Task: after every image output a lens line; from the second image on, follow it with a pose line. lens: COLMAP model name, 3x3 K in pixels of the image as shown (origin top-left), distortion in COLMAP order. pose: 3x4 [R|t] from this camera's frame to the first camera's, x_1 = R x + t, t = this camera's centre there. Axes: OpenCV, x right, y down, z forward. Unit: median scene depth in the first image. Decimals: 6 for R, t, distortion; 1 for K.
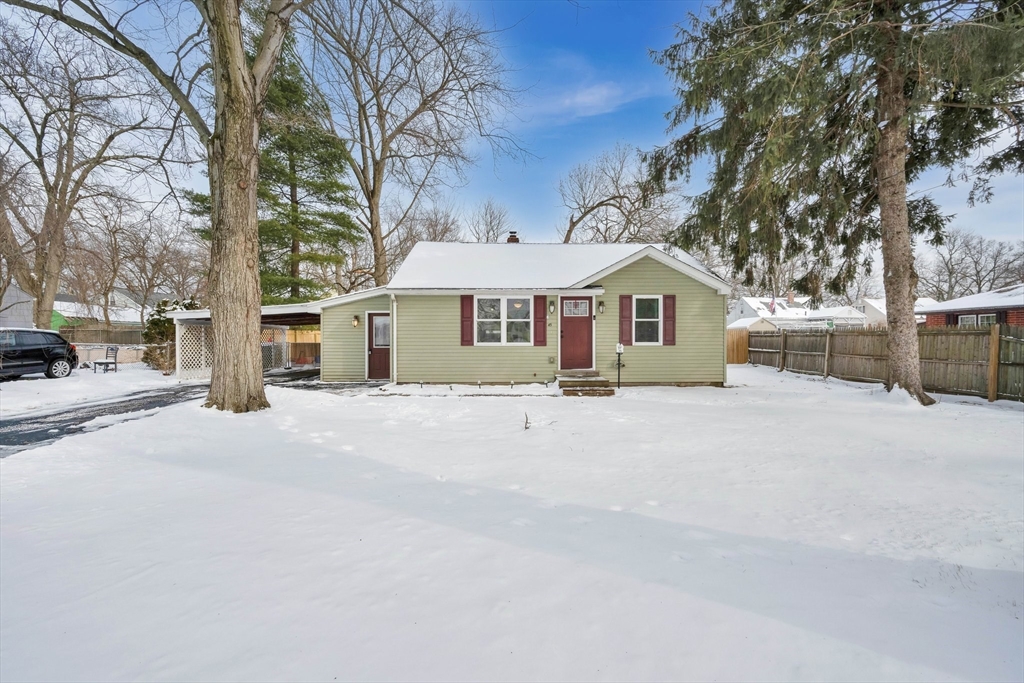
lens RADIAL K [[426.8, 0, 512.0], [0, 426.8, 341.5], [0, 0, 1]] dist [-0.008884, -0.000083]
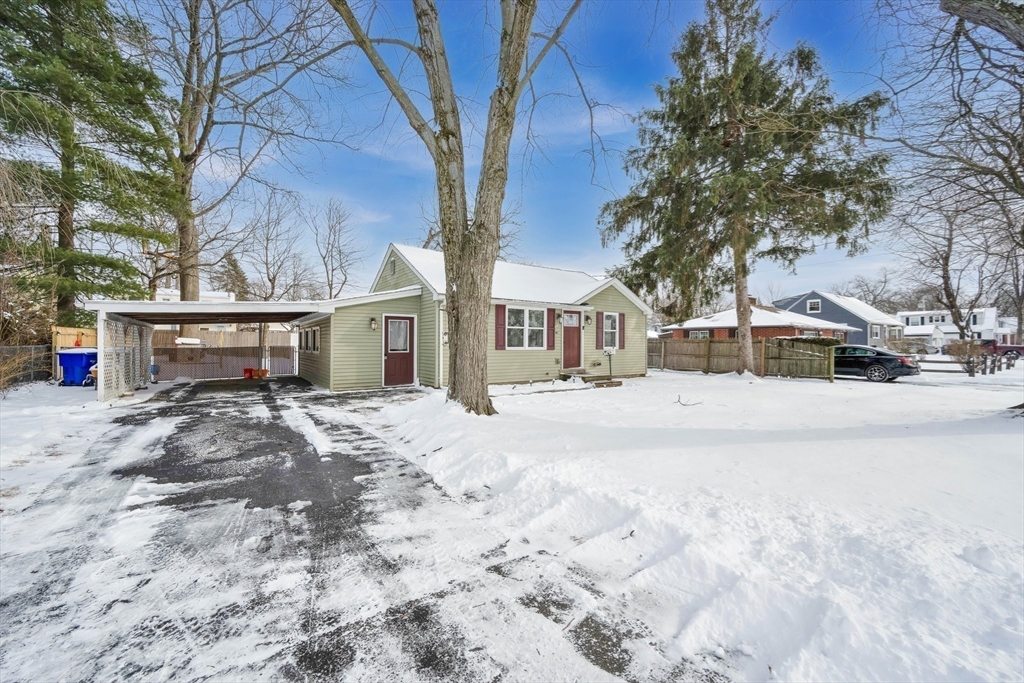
lens RADIAL K [[402.3, 0, 515.1], [0, 402.3, 338.1], [0, 0, 1]] dist [-0.002196, 0.000065]
pose [[0.822687, 0.012585, 0.568356, -0.671944], [-0.004794, 0.999873, -0.015201, -0.005407], [-0.568475, 0.009781, 0.822643, 0.109940]]
